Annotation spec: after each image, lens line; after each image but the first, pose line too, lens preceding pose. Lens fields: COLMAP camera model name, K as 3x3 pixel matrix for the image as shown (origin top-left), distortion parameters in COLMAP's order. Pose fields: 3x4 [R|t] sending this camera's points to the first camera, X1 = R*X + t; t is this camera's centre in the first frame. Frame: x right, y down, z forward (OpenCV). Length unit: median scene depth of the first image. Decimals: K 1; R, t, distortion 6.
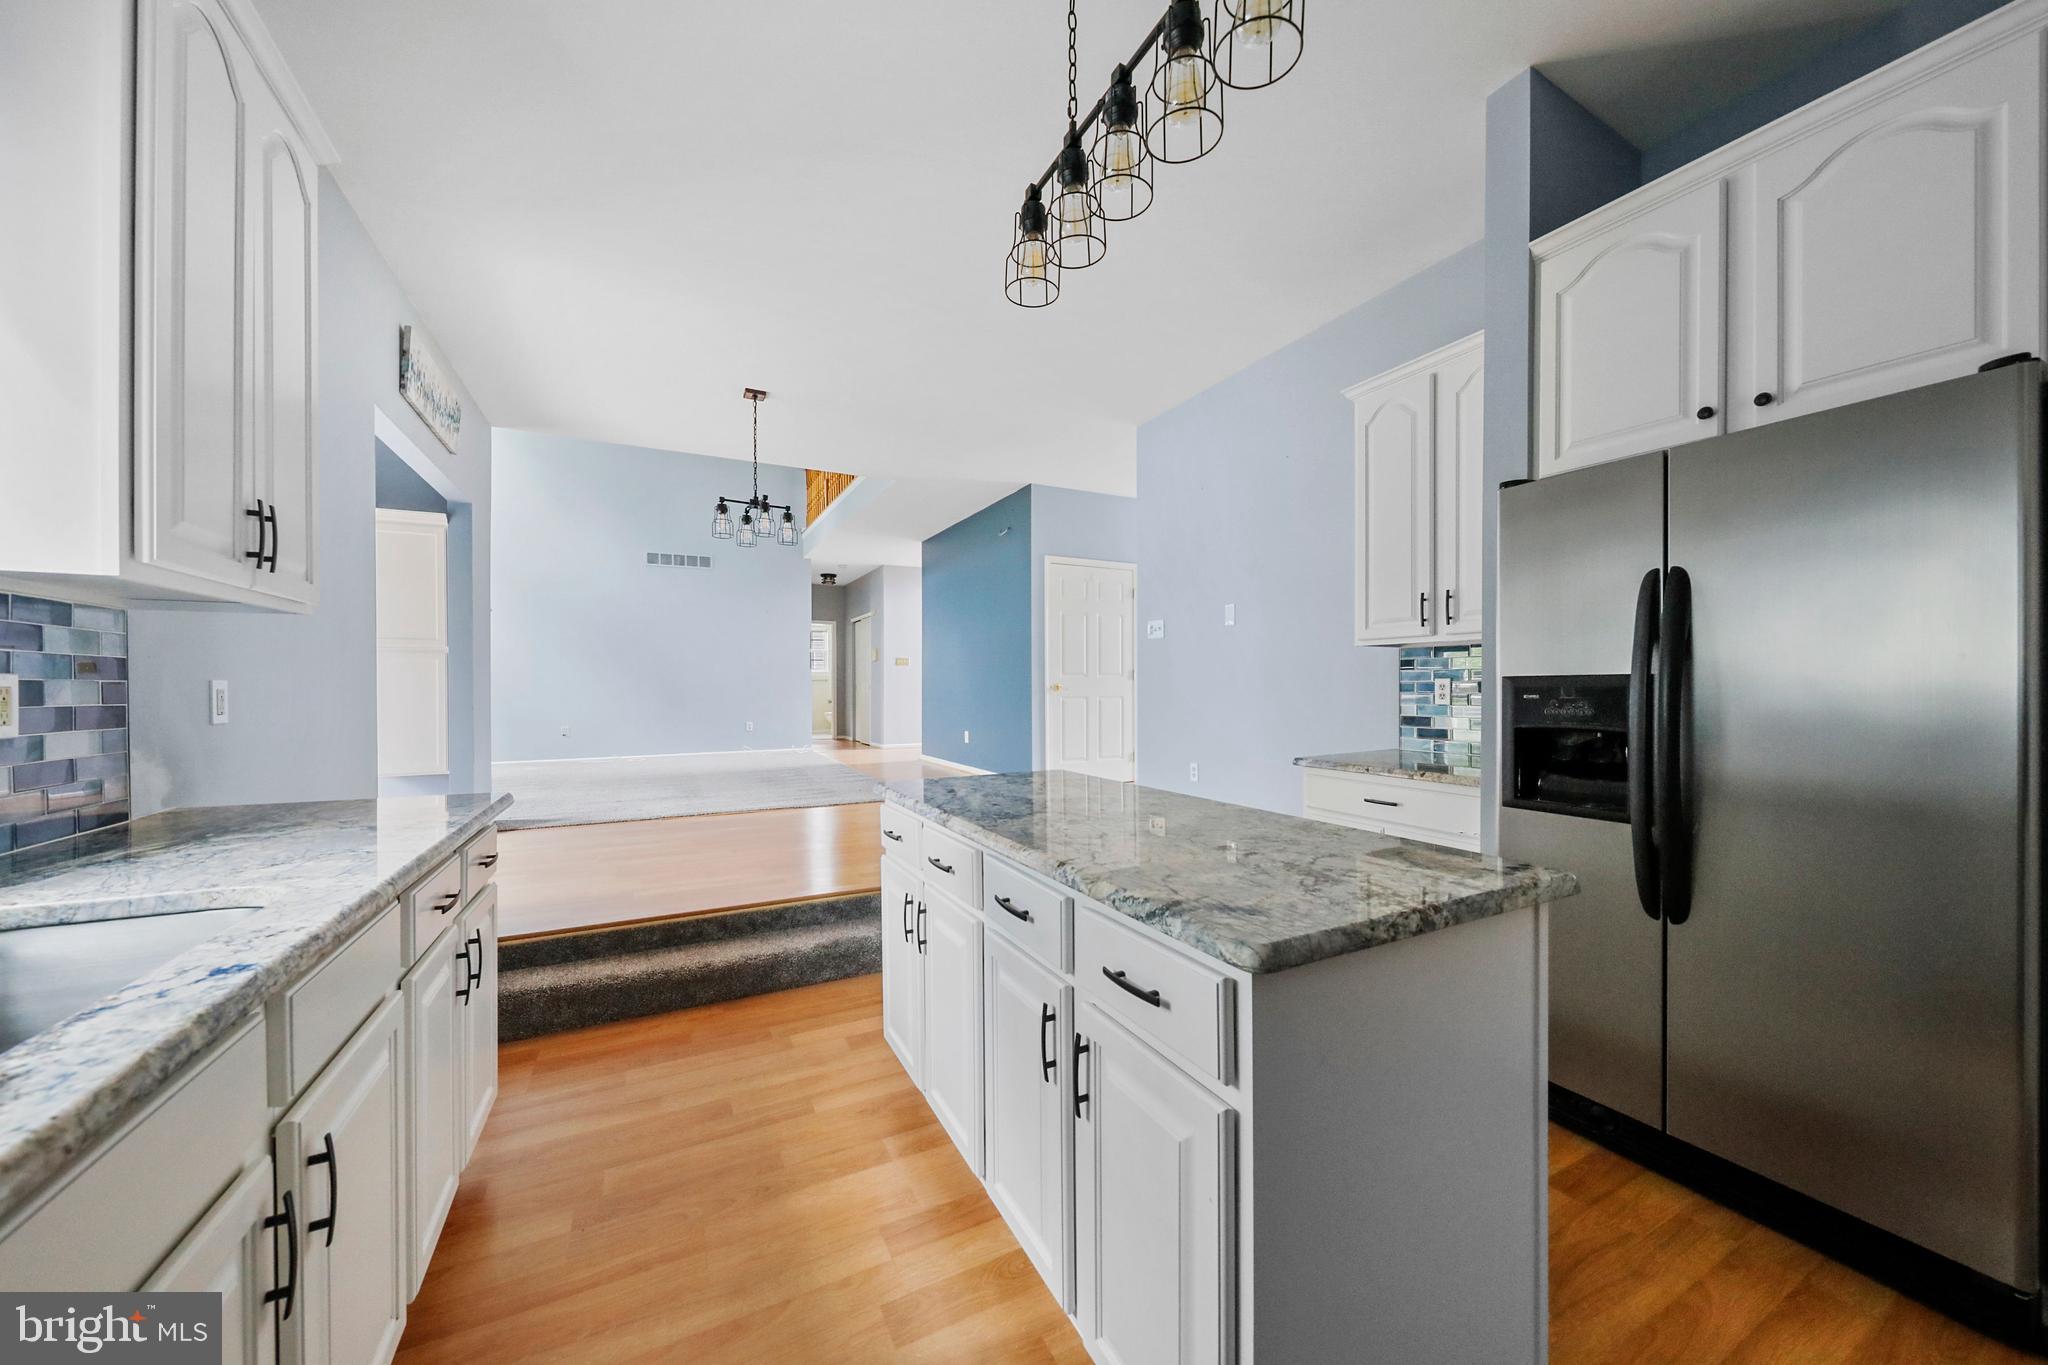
lens RADIAL K [[713.5, 0, 1019.3], [0, 713.5, 686.4], [0, 0, 1]] dist [-0.001083, 0.000016]
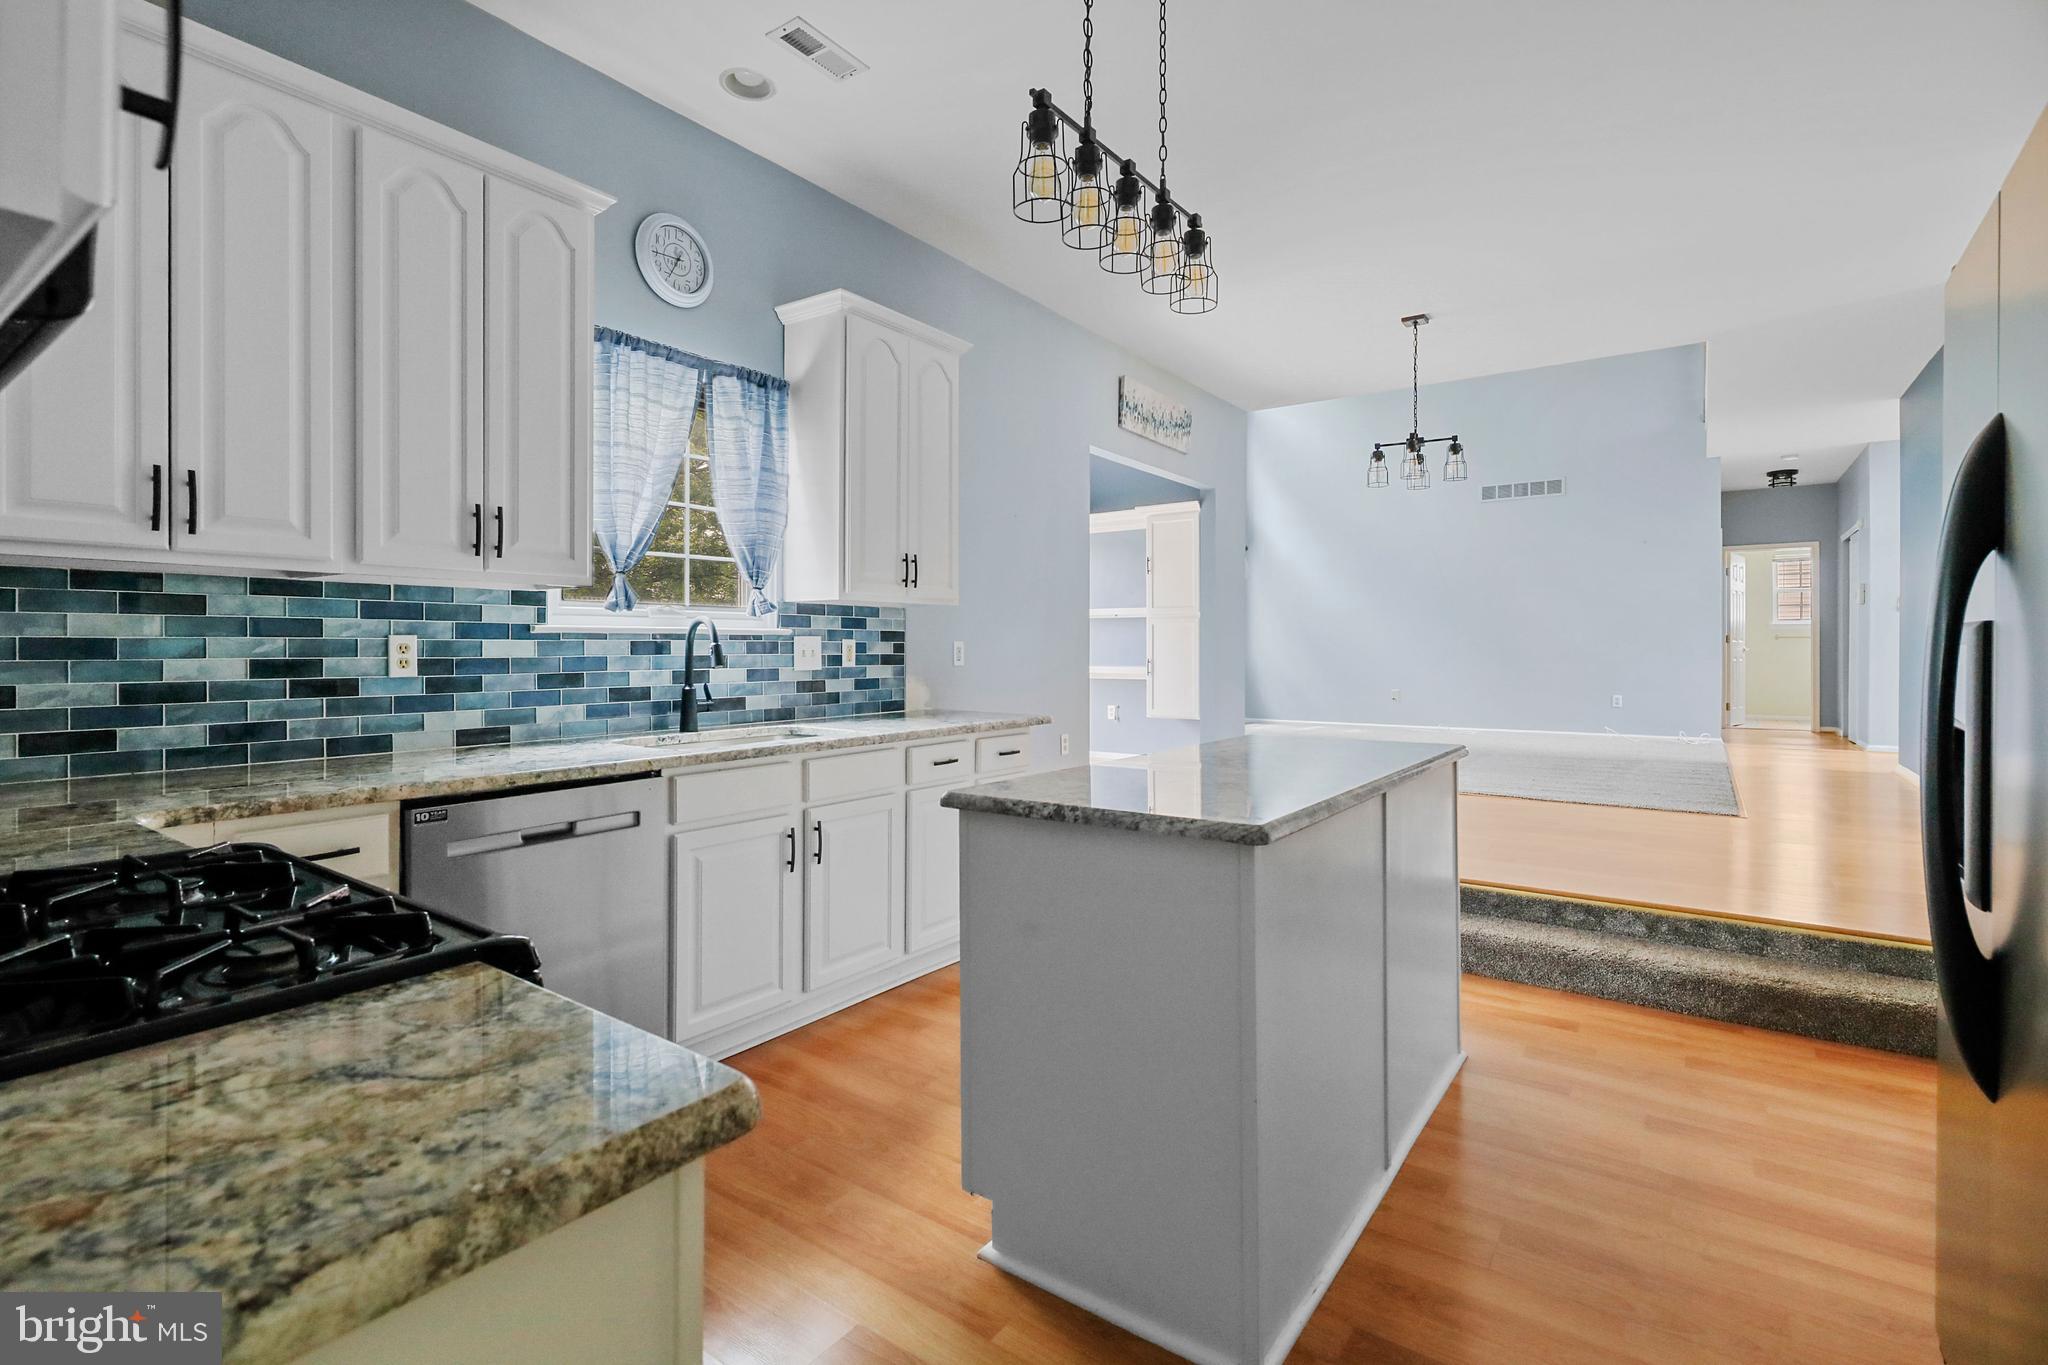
lens RADIAL K [[946.6, 0, 1028.9], [0, 946.6, 647.6], [0, 0, 1]] dist [-0.000452, 0.000012]
pose [[0.459335, 0.001981, -0.888261, 1.334461], [-0.000823, 0.999998, 0.001804, 0.001946], [0.888263, -0.000097, 0.459336, 0.061983]]
